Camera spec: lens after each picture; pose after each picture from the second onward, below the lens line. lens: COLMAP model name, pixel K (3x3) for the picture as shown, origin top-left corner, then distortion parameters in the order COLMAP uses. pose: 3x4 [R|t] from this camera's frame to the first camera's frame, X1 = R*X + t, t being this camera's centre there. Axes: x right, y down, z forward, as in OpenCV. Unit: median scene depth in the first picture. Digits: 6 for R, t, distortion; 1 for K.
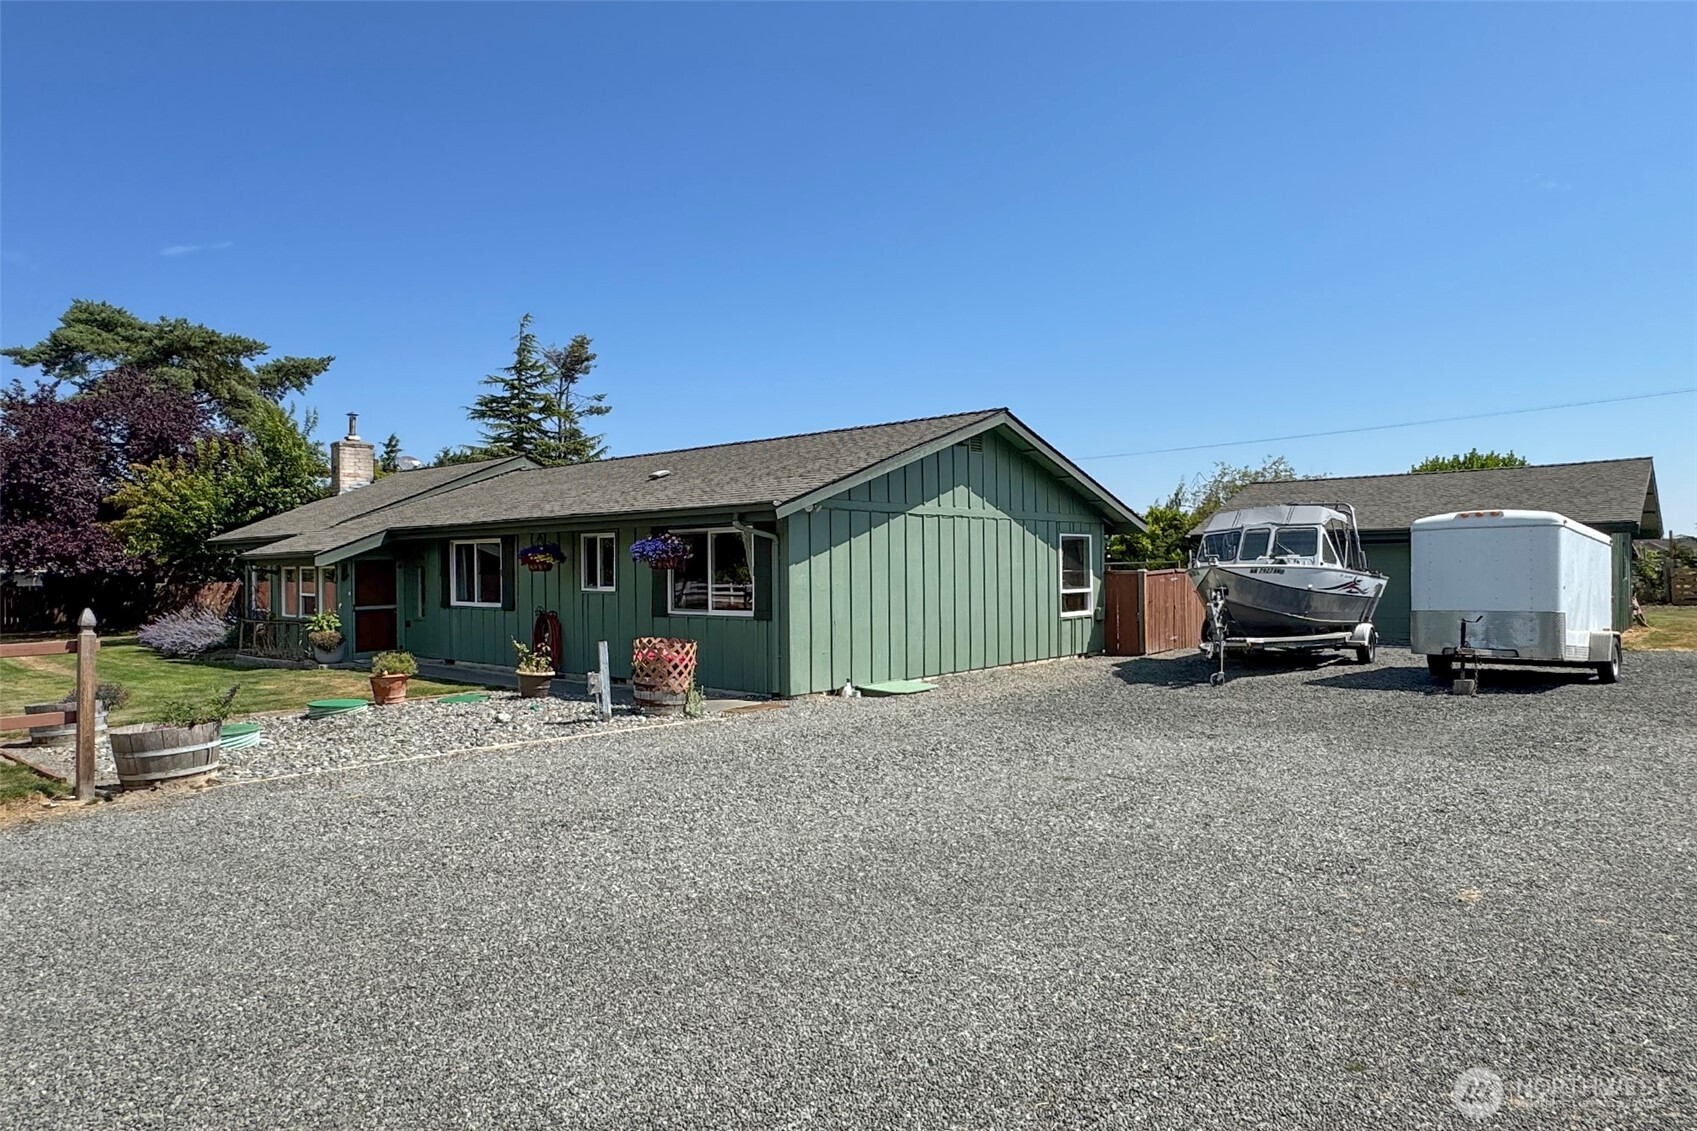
lens RADIAL K [[1025.3, 0, 848.5], [0, 1025.3, 565.5], [0, 0, 1]] dist [0.003040, 0.002625]
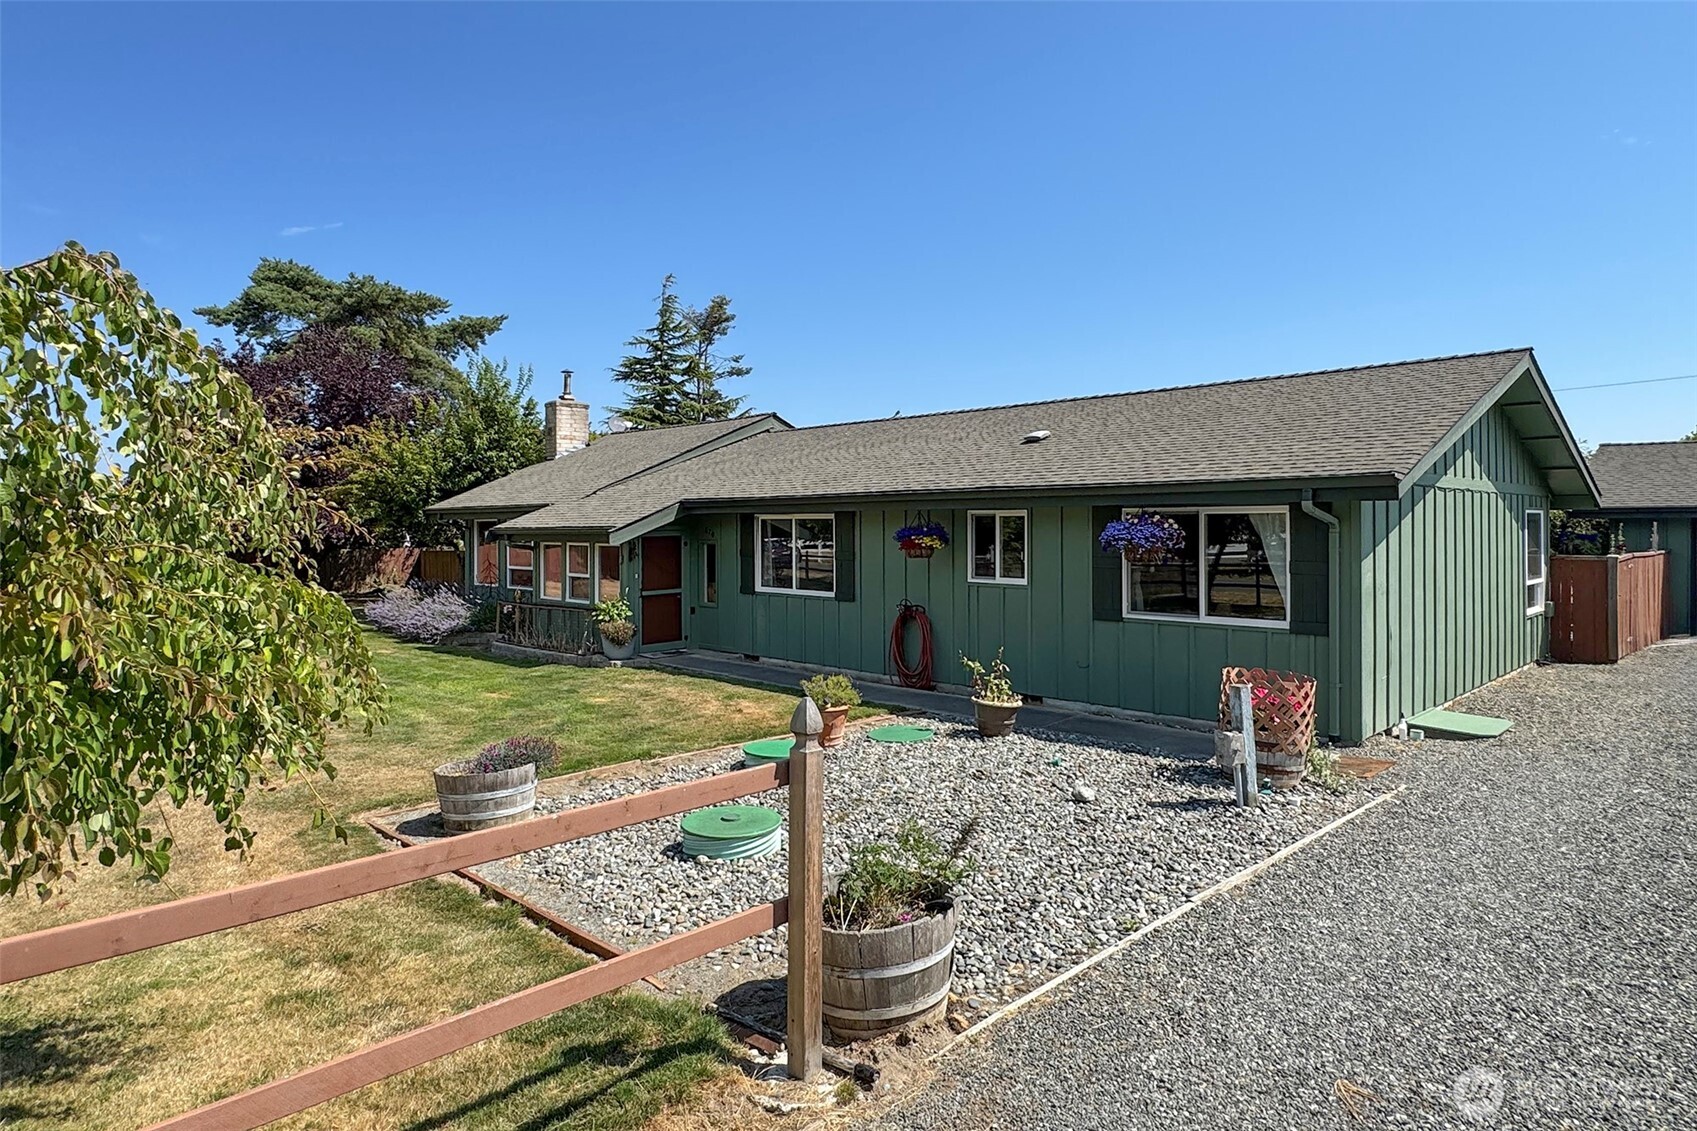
lens RADIAL K [[991.0, 0, 837.1], [0, 991.0, 522.6], [0, 0, 1]] dist [0.003956, 0.000419]
pose [[0.997169, 0.005853, -0.074969, -0.164416], [-0.006015, 0.999980, -0.001929, -0.010459], [0.074956, 0.002374, 0.997184, 0.121714]]
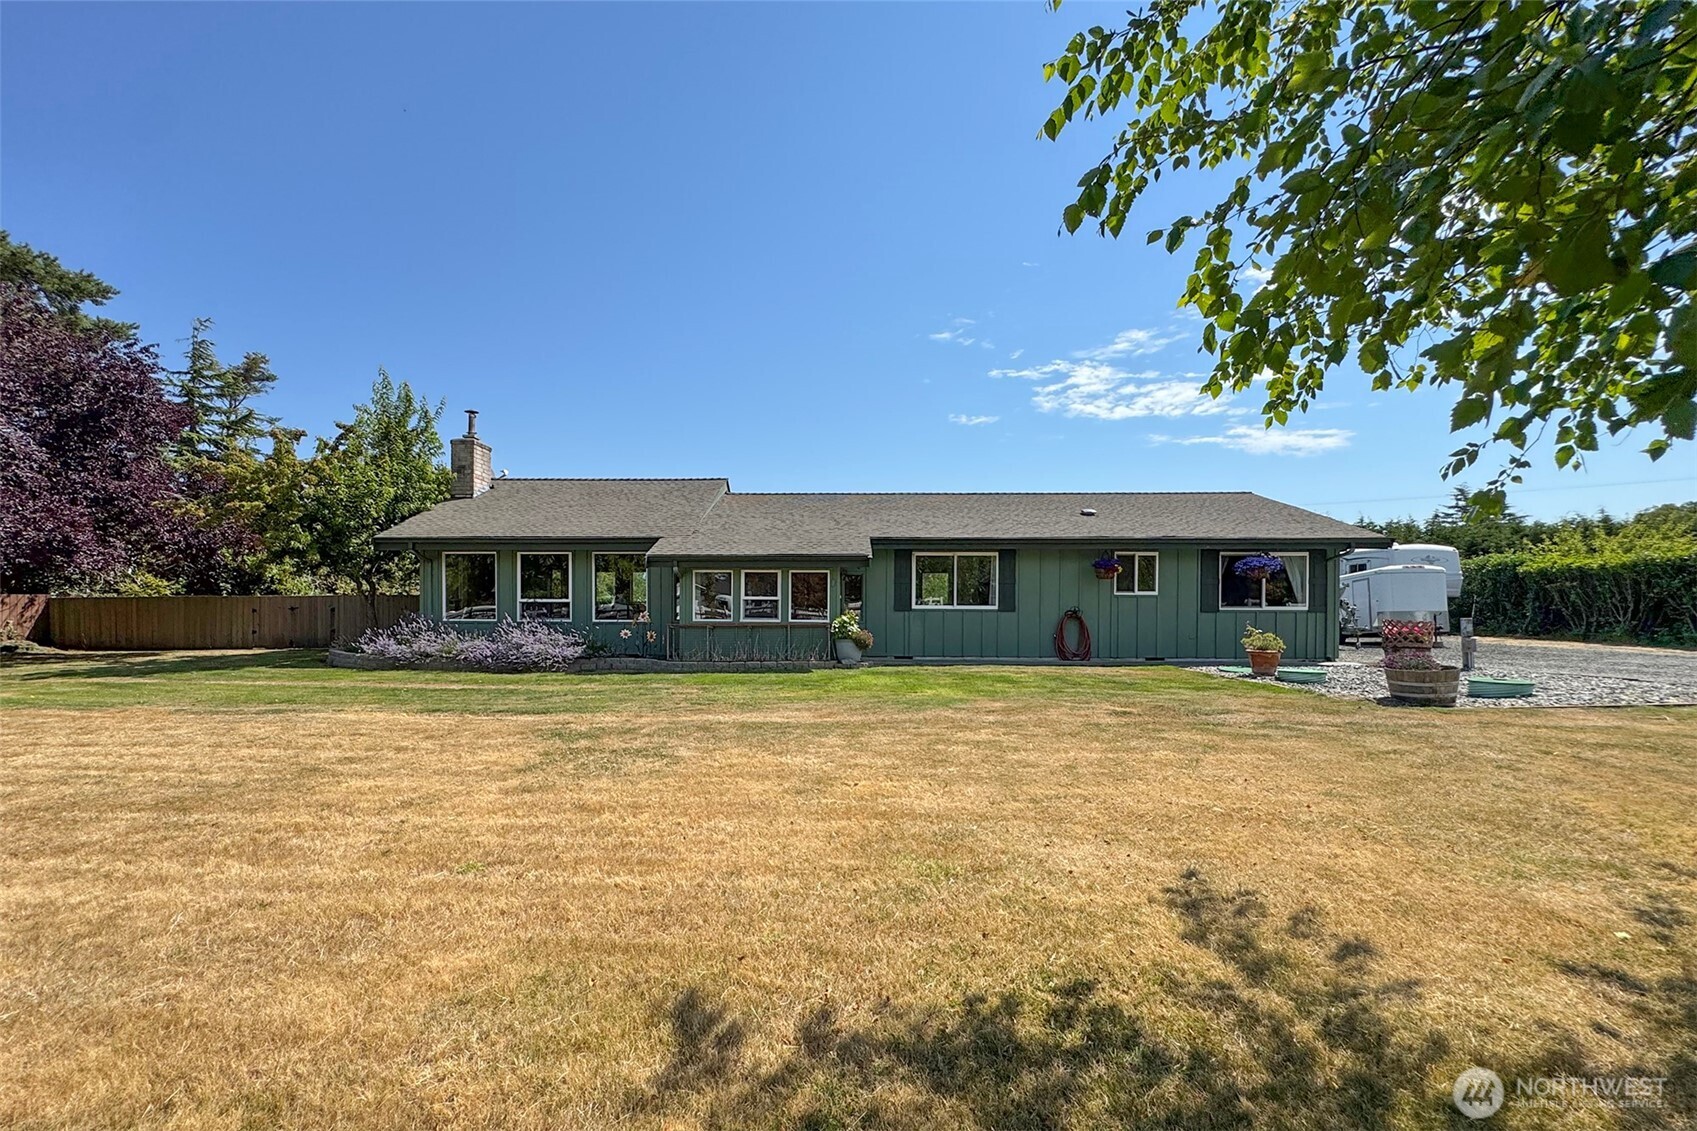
lens RADIAL K [[737.3, 0, 826.2], [0, 737.3, 609.9], [0, 0, 1]] dist [-0.000850, -0.000219]
pose [[0.772713, 0.009923, 0.634678, -0.620745], [-0.011169, 0.999936, -0.002035, 0.027113], [-0.634657, -0.005516, 0.772774, 0.270782]]
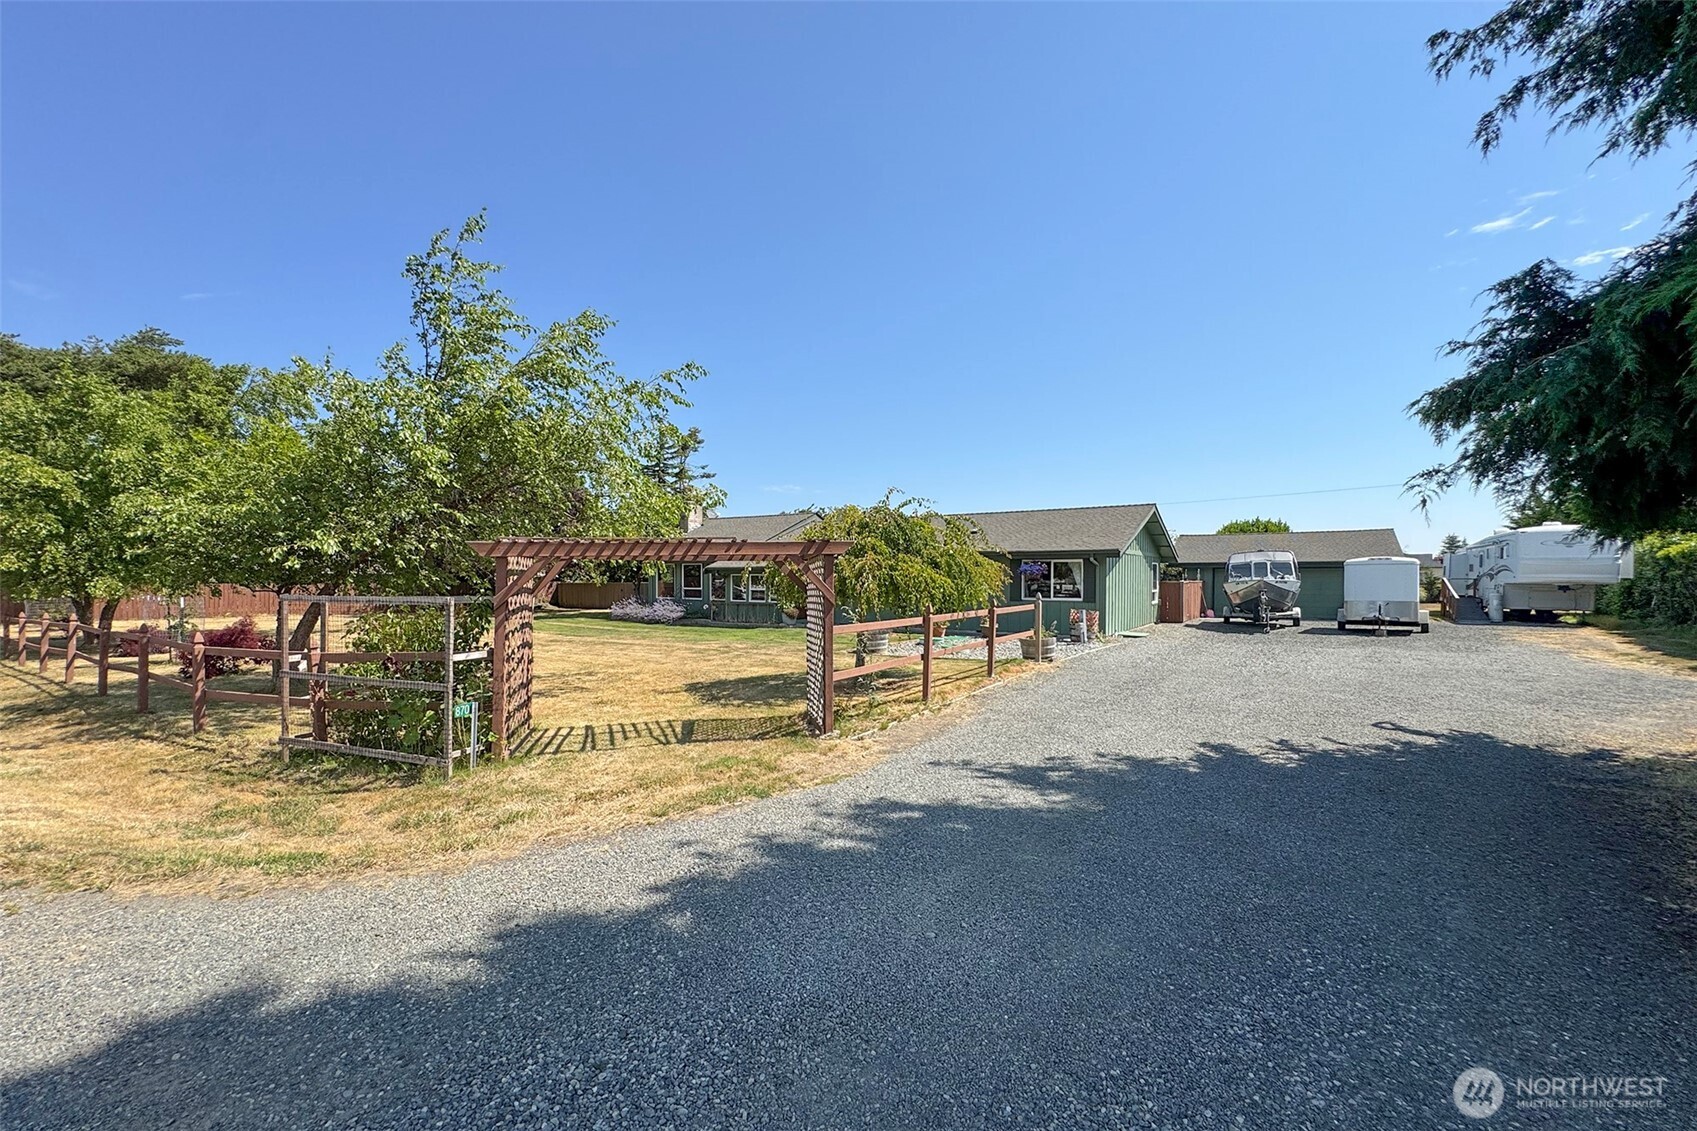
lens RADIAL K [[689.6, 0, 844.6], [0, 689.6, 573.7], [0, 0, 1]] dist [0.015495, -0.014625]
pose [[0.992191, 0.012453, 0.124106, -0.350579], [-0.012165, 0.999921, -0.003073, 0.001372], [-0.124135, 0.001539, 0.992264, -0.174262]]
